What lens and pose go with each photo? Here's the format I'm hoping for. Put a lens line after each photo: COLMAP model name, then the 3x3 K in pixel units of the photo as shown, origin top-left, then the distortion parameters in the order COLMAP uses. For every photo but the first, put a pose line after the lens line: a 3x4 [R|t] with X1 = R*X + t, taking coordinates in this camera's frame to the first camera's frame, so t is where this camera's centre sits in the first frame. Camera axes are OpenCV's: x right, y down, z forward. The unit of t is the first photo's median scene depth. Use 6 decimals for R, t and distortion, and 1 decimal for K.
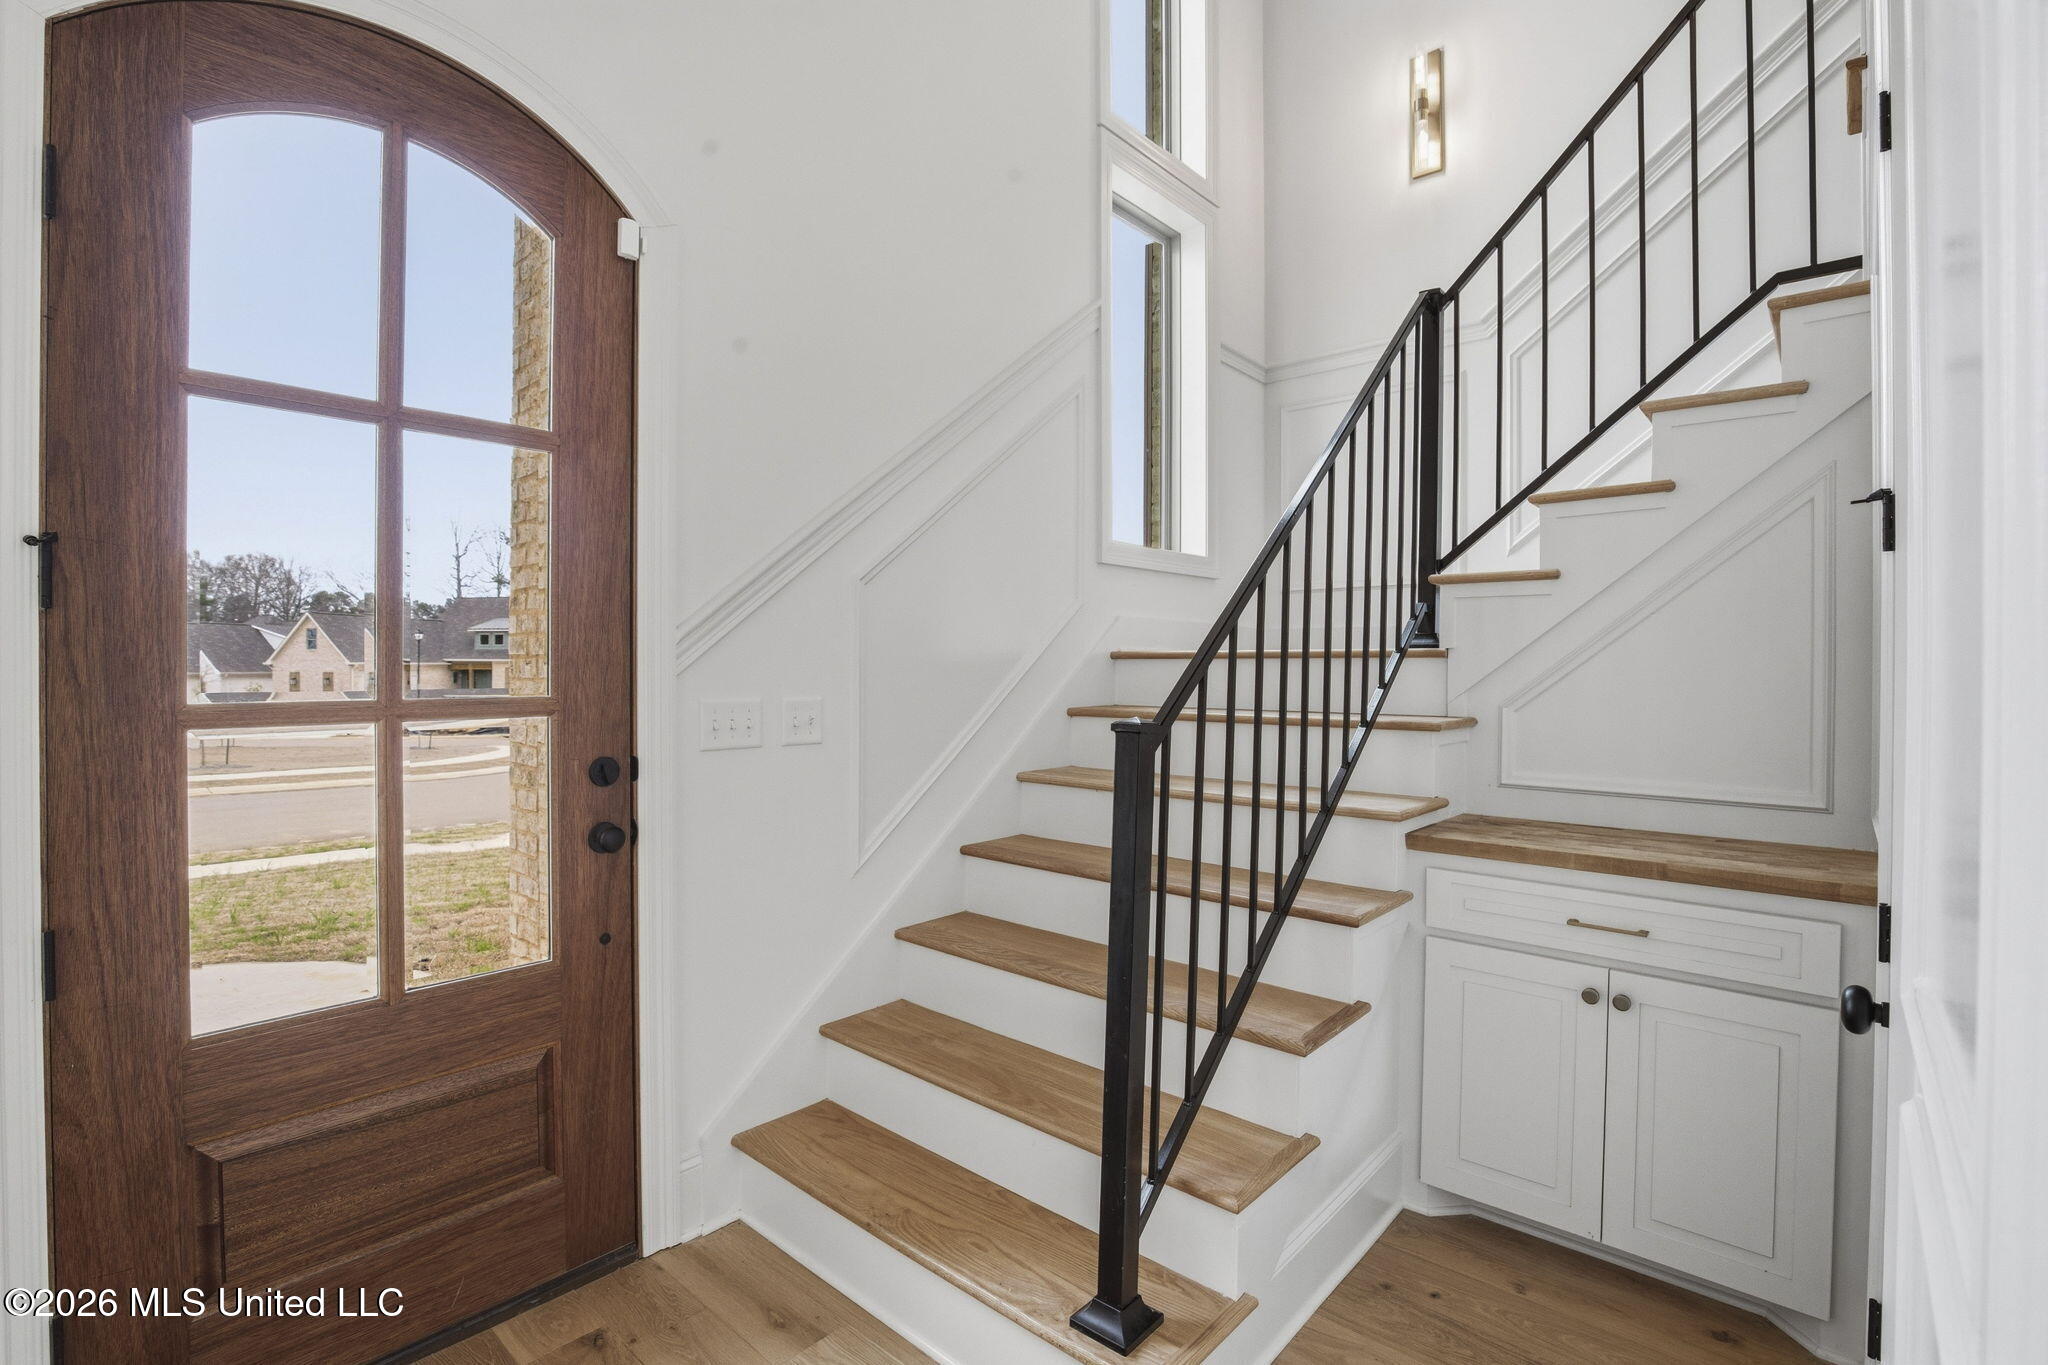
lens RADIAL K [[943.6, 0, 1020.7], [0, 943.6, 675.8], [0, 0, 1]] dist [-0.027073, 0.000721]
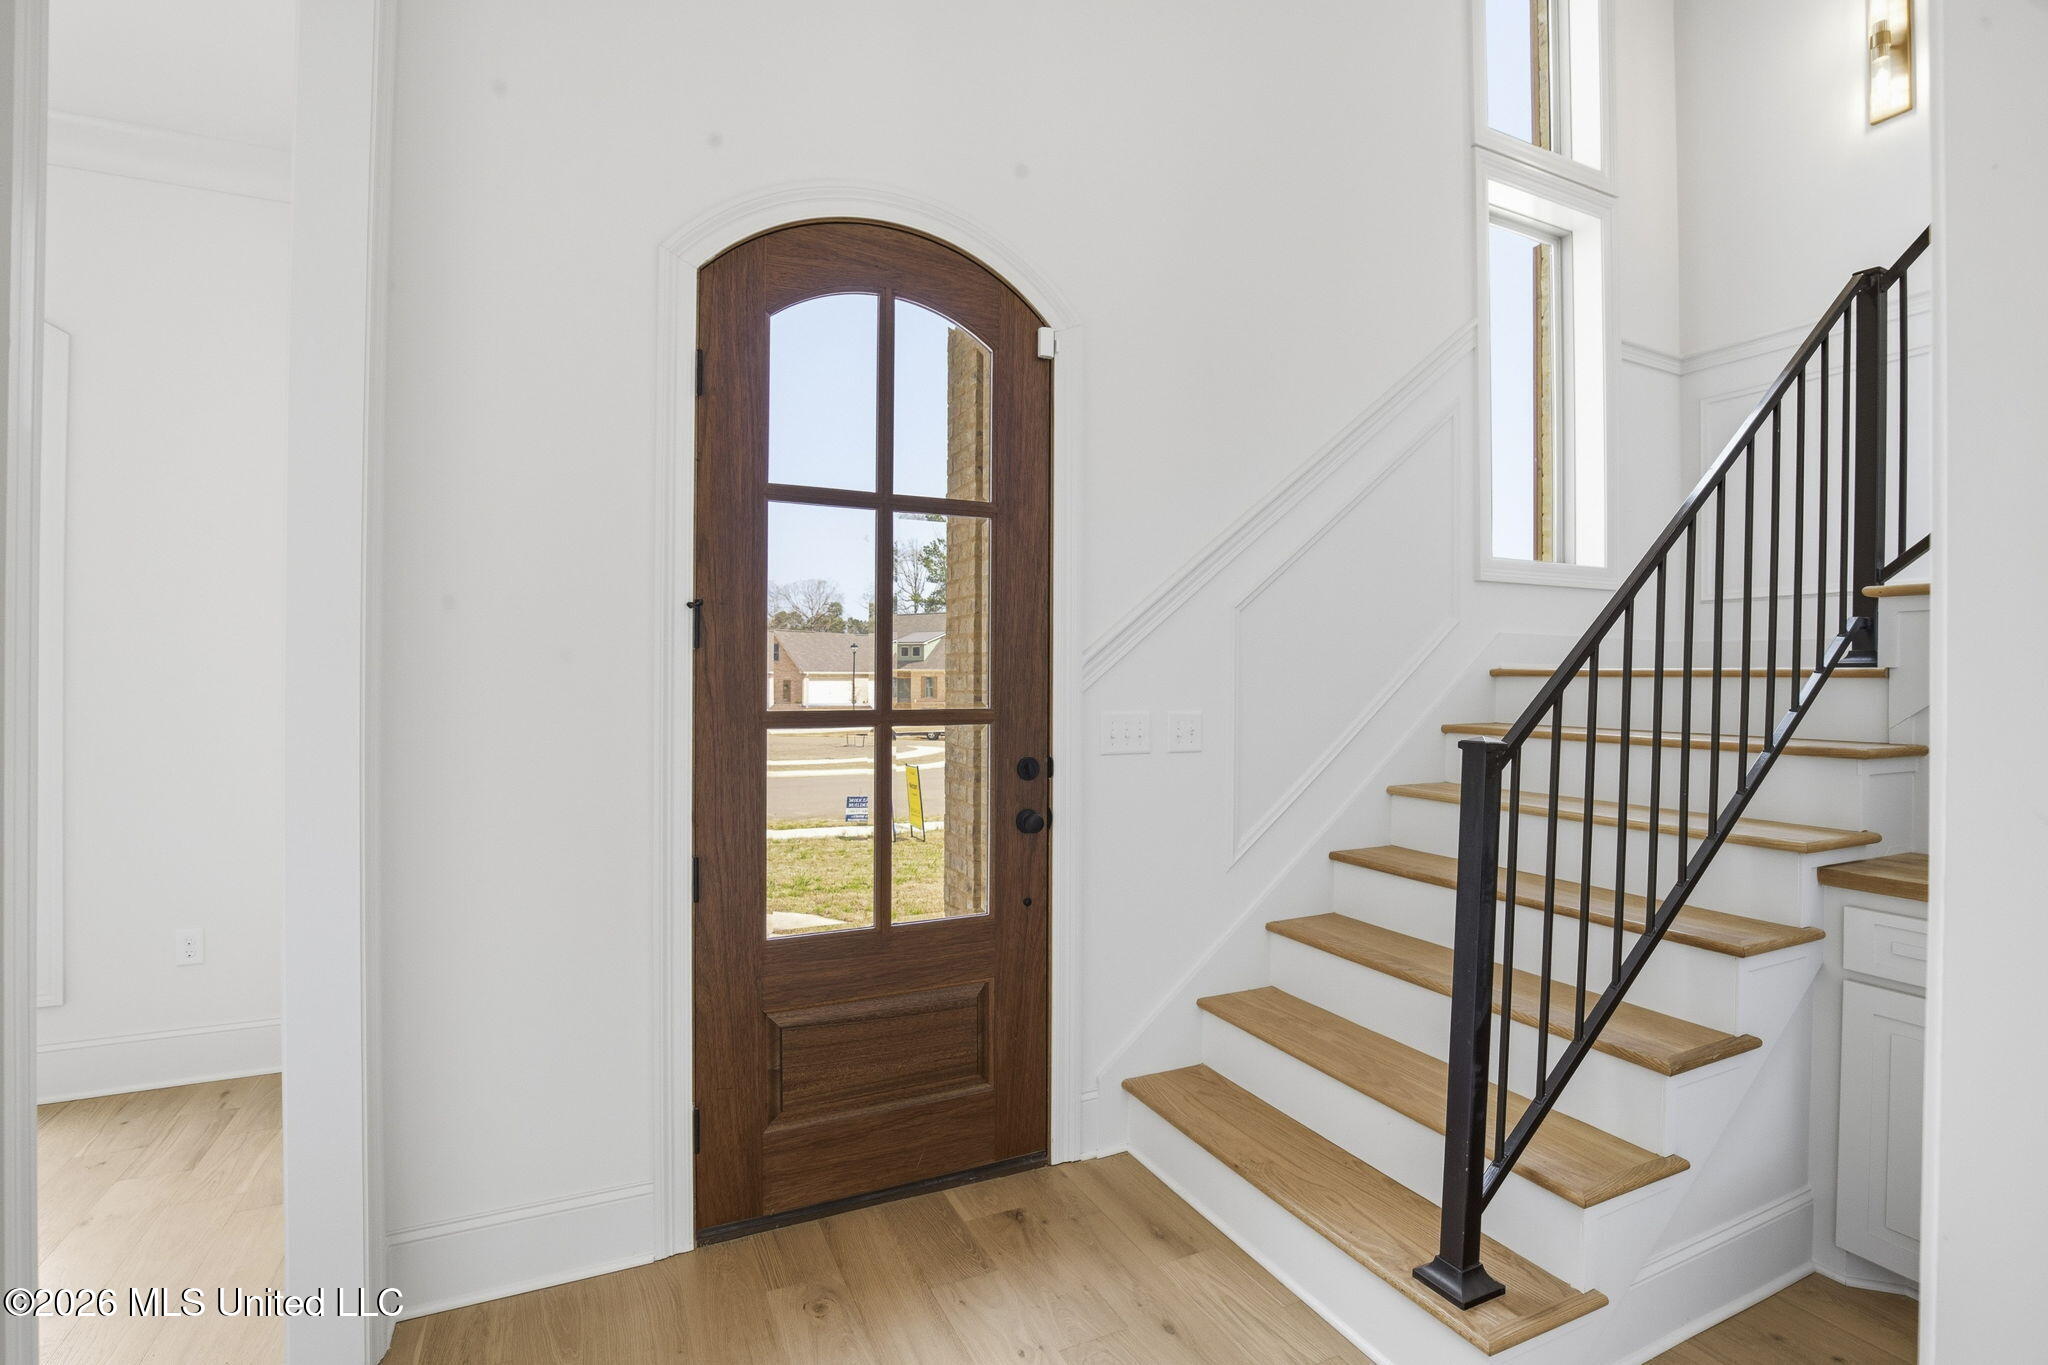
lens RADIAL K [[943.6, 0, 1020.7], [0, 943.6, 675.8], [0, 0, 1]] dist [-0.027073, 0.000721]
pose [[0.921207, 0.001787, -0.389068, 0.040363], [-0.005568, 0.999948, -0.008591, -0.011703], [0.389032, 0.010080, 0.921169, -0.174258]]
